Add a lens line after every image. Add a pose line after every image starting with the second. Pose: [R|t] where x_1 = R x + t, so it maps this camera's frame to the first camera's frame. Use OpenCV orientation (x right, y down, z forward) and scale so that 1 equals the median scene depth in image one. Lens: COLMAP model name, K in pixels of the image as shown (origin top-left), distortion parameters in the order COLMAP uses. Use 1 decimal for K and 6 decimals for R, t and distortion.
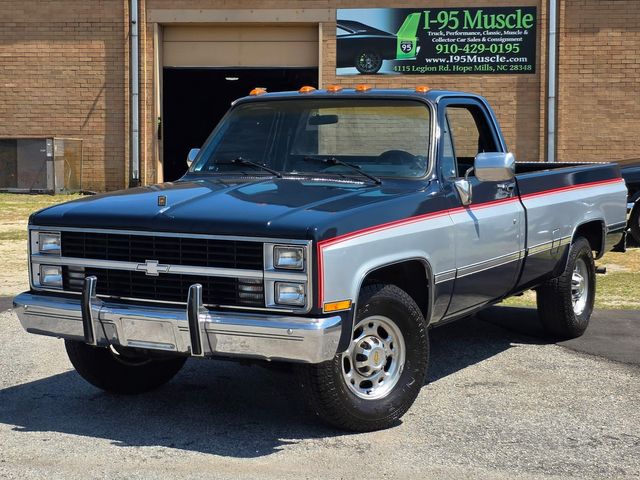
lens RADIAL K [[1100.3, 0, 320.0], [0, 1100.3, 240.0], [0, 0, 1]] dist [0.089617, -0.059142]
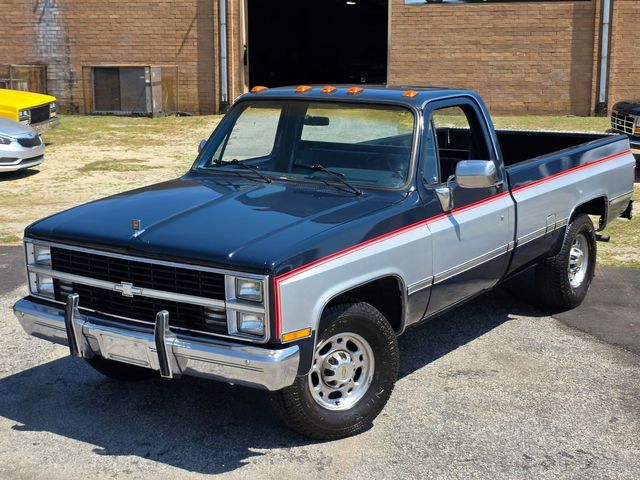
lens RADIAL K [[957.5, 0, 321.0], [0, 957.5, 268.6], [0, 0, 1]] dist [0.078947, -0.006887]
pose [[0.996244, 0.013136, -0.085586, 0.103680], [-0.001521, 0.990928, 0.134384, -0.110912], [0.086575, -0.133749, 0.987226, 0.105777]]
